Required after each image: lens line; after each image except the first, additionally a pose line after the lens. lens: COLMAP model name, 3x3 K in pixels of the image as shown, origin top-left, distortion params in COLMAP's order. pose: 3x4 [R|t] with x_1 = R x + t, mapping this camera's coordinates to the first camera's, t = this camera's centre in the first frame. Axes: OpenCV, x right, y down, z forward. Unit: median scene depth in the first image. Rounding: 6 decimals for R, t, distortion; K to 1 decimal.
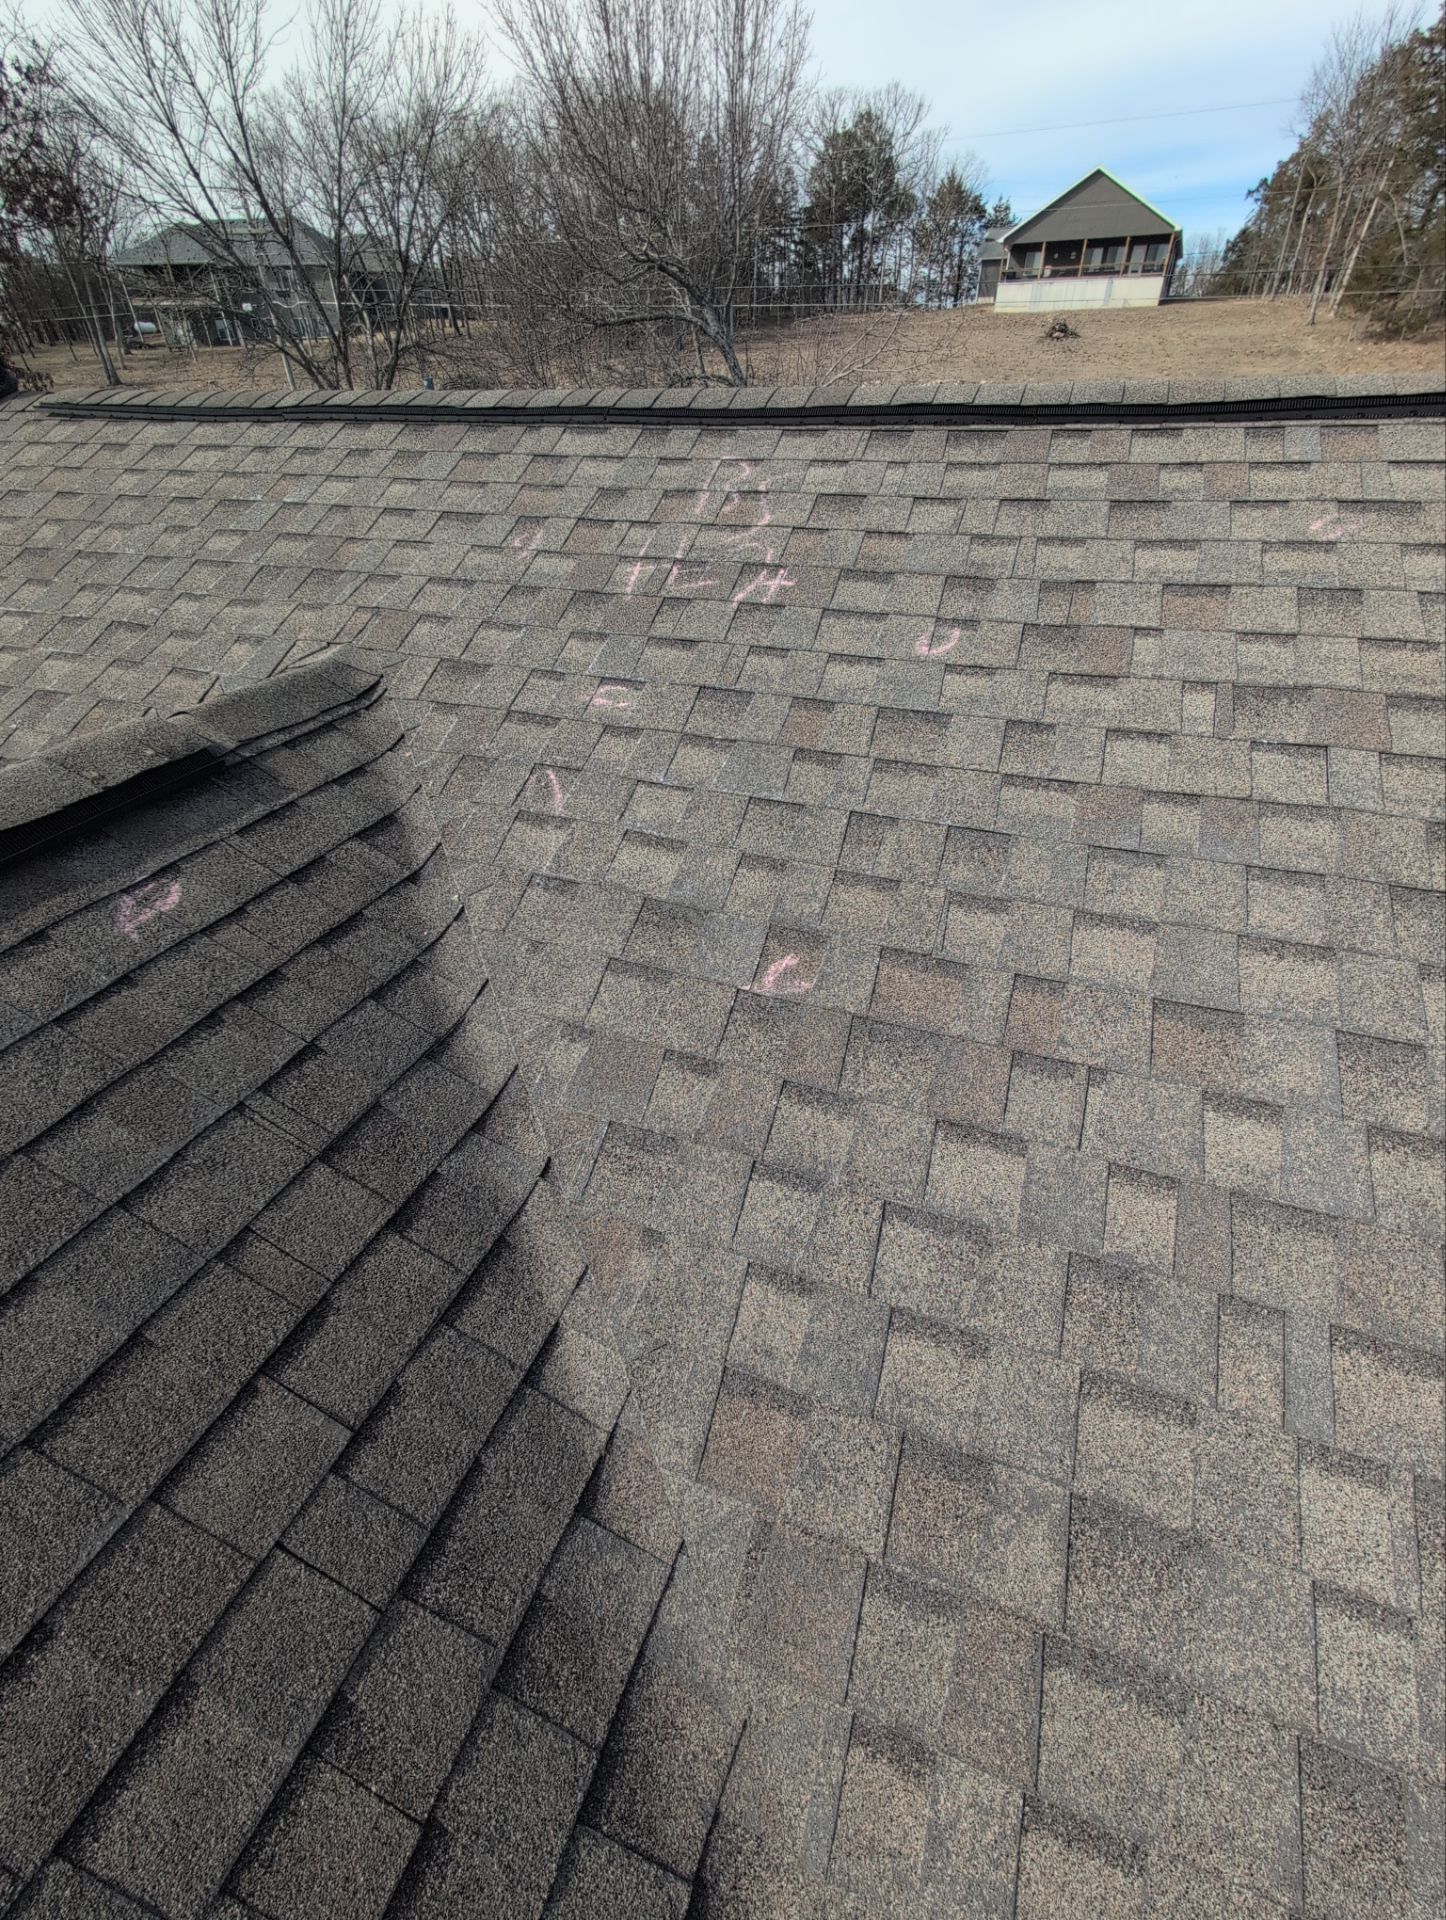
lens RADIAL K [[810.9, 0, 723.0], [0, 810.9, 960.0], [0, 0, 1]] dist [0.000163, 0.000262]
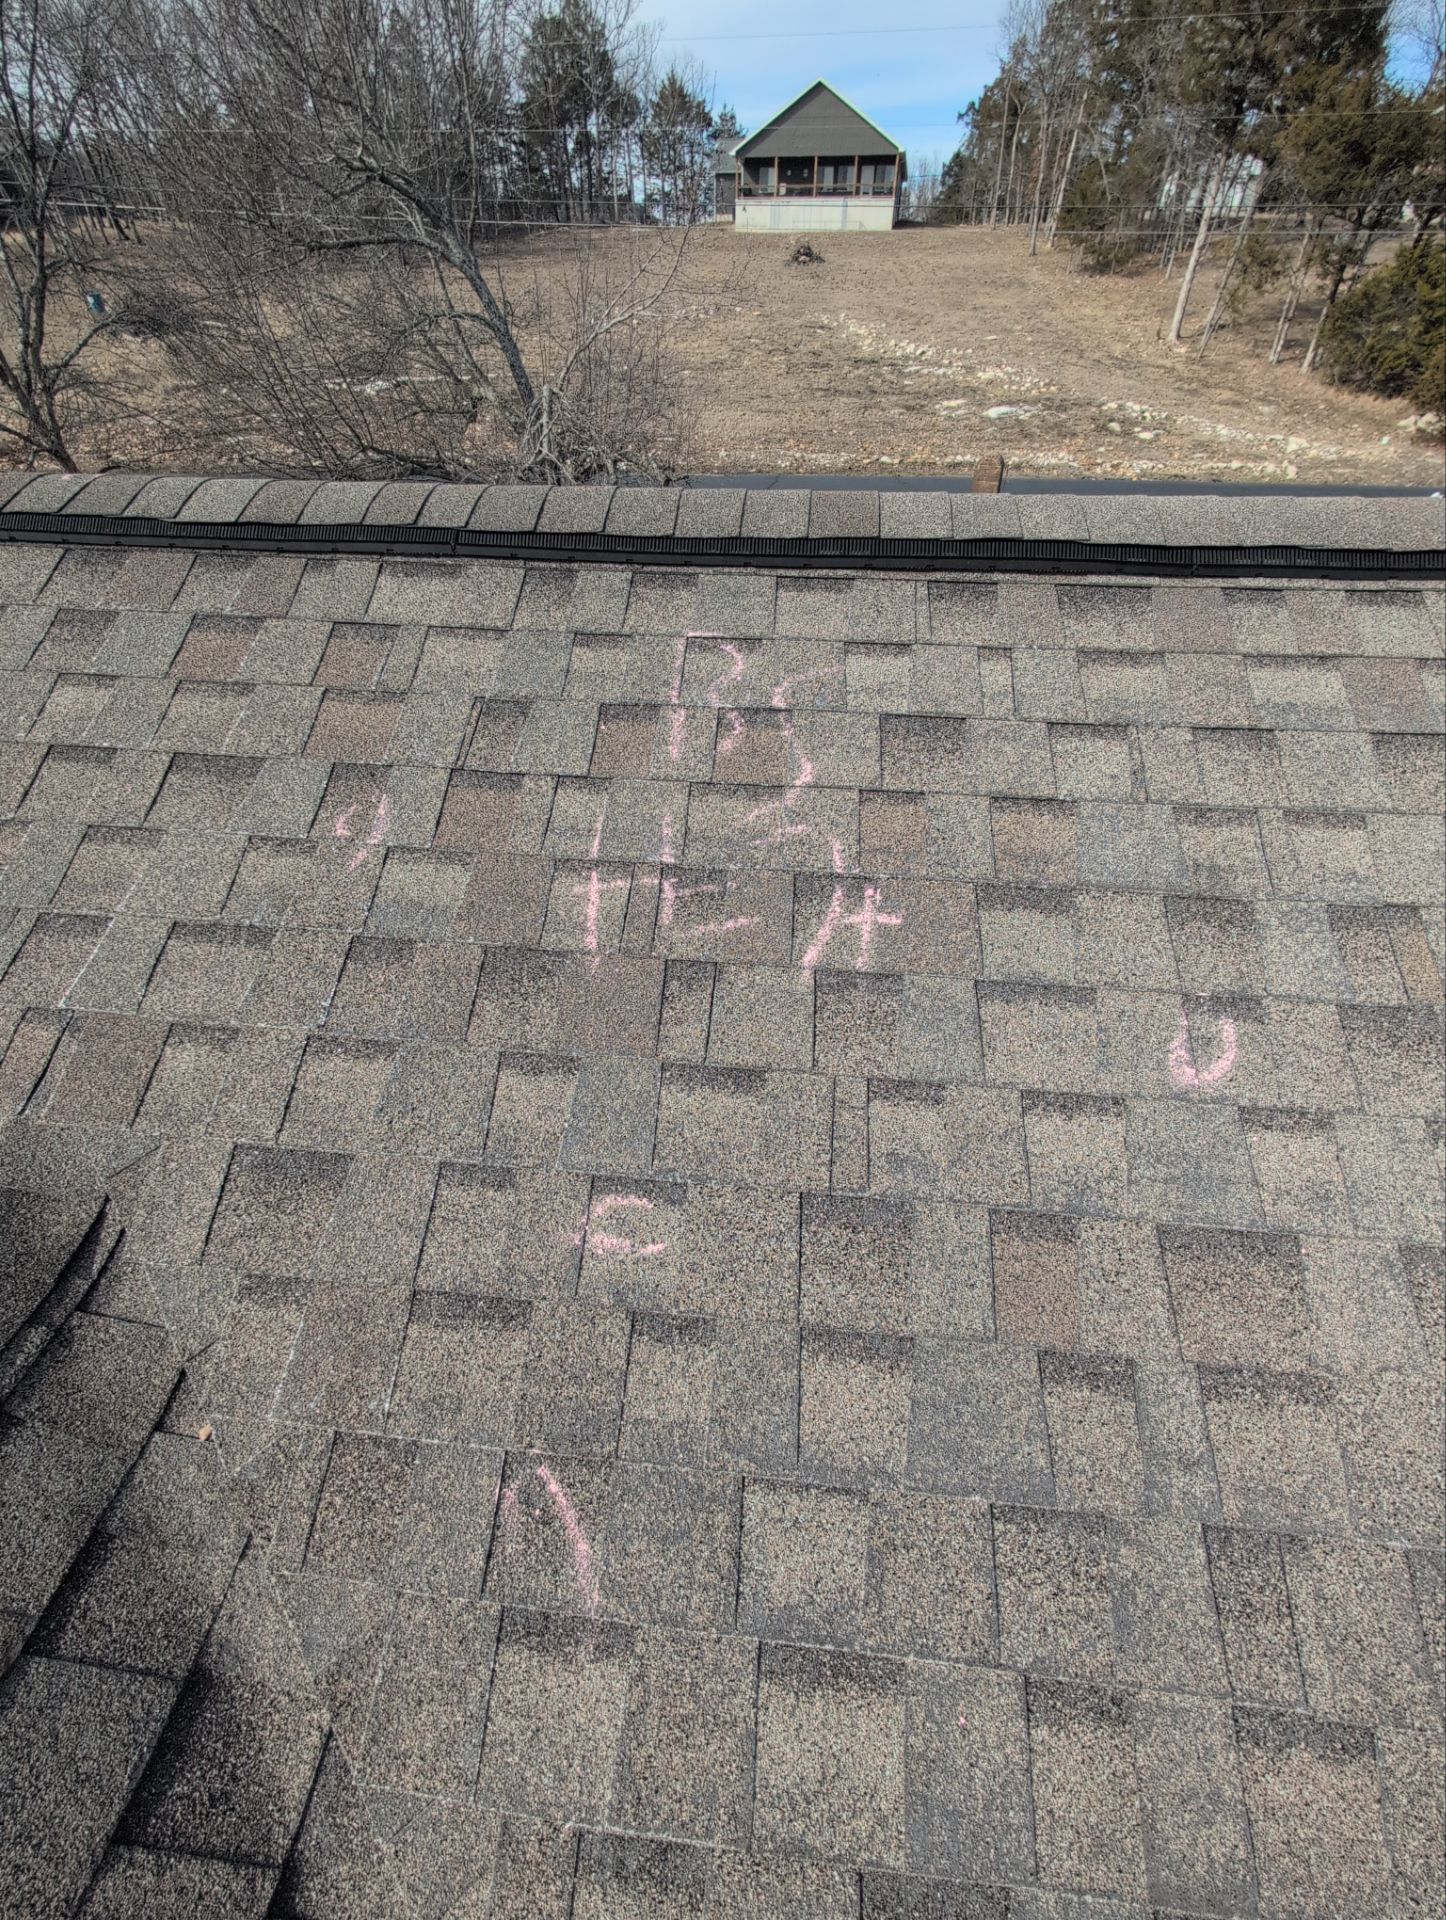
lens RADIAL K [[810.9, 0, 723.0], [0, 810.9, 960.0], [0, 0, 1]] dist [0.000163, 0.000262]
pose [[0.968512, -0.147303, 0.200713, -0.023566], [0.134290, 0.987942, 0.077055, -0.079143], [-0.209643, -0.047675, 0.976615, 0.076181]]
